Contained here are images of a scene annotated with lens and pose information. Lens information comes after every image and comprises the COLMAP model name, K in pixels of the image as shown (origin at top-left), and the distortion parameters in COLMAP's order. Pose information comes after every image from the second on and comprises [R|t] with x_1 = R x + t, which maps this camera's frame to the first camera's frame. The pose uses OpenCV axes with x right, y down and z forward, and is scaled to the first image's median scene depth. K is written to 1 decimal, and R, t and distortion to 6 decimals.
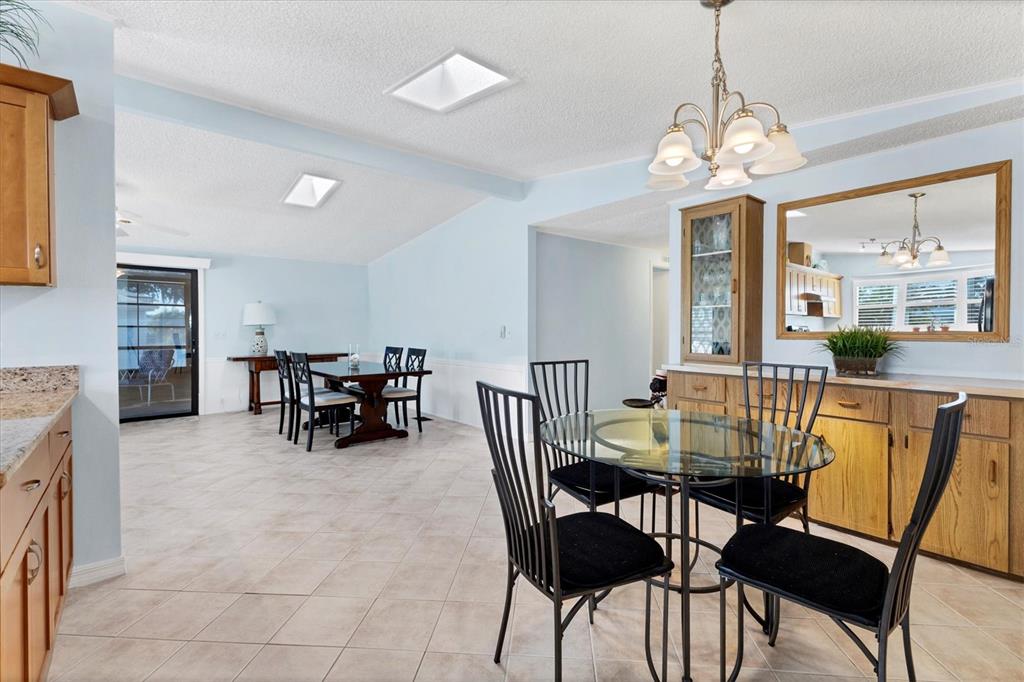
lens RADIAL K [[456.3, 0, 510.6], [0, 456.3, 334.7], [0, 0, 1]] dist [0.004550, -0.000138]
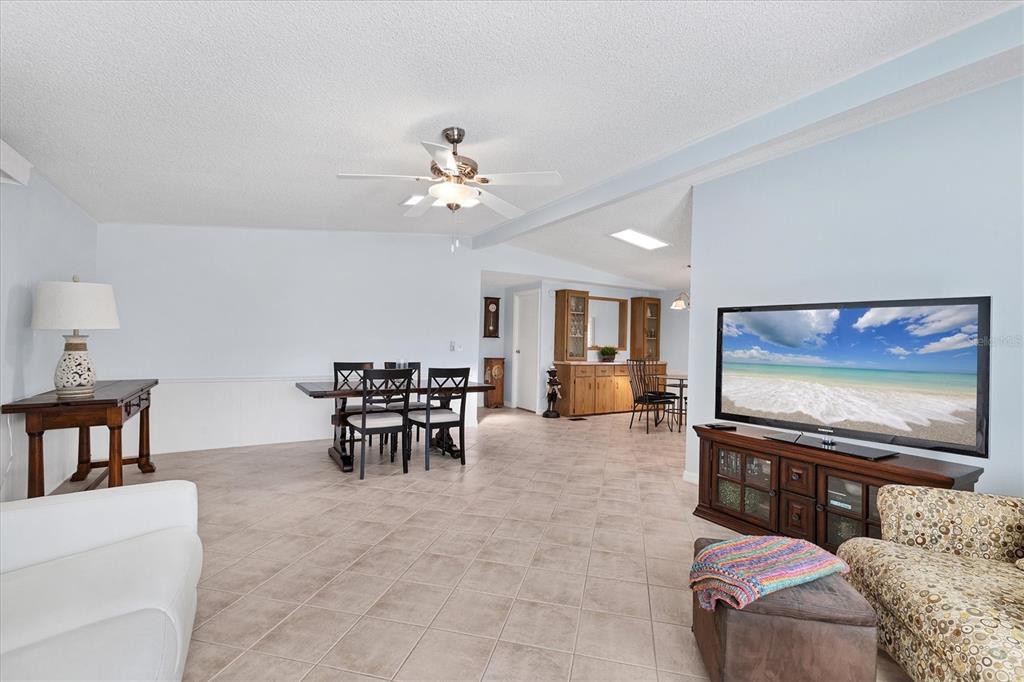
lens RADIAL K [[448.5, 0, 512.0], [0, 448.5, 341.0], [0, 0, 1]] dist [0.008701, 0.000170]
pose [[0.171933, 0.009940, 0.985058, -1.175742], [-0.007812, 0.999931, -0.008726, -0.010488], [-0.985078, -0.006195, 0.171999, 0.609206]]
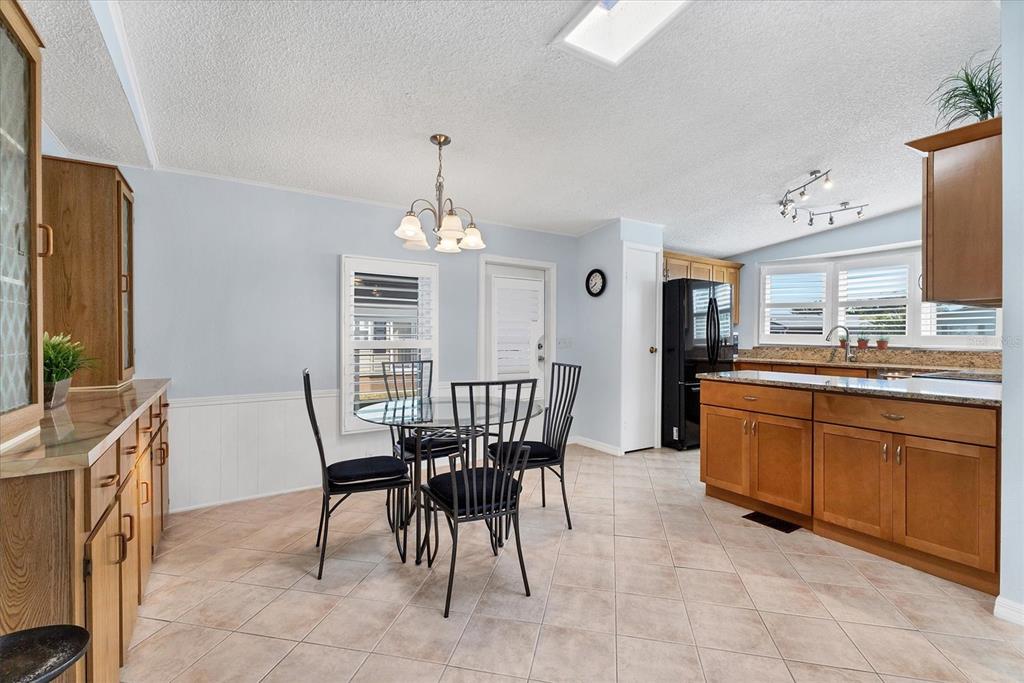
lens RADIAL K [[456.3, 0, 510.6], [0, 456.3, 335.2], [0, 0, 1]] dist [0.004550, -0.000138]
pose [[-0.989474, 0.001631, 0.144700, -0.019457], [0.003294, 0.999931, 0.011253, -0.012722], [-0.144672, 0.011612, -0.989412, 0.859283]]
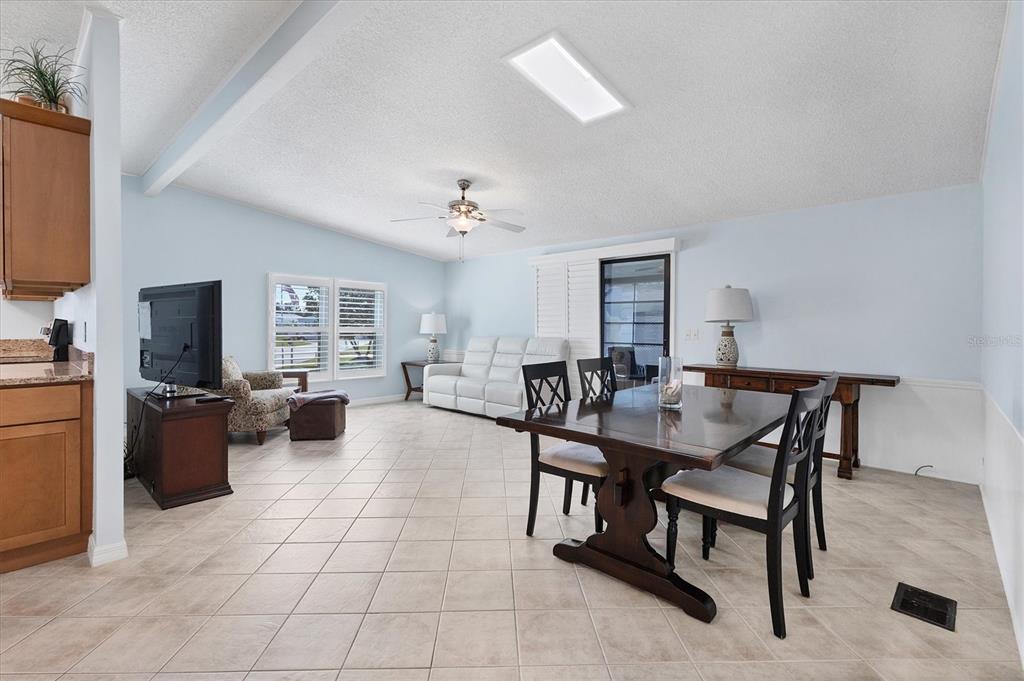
lens RADIAL K [[462.9, 0, 513.1], [0, 462.9, 321.4], [0, 0, 1]] dist [0.002026, 0.000005]
pose [[0.127621, -0.007032, -0.991798, 0.114910], [-0.024582, 0.999645, -0.010250, -0.007385], [0.991518, 0.025688, 0.127403, 0.755423]]
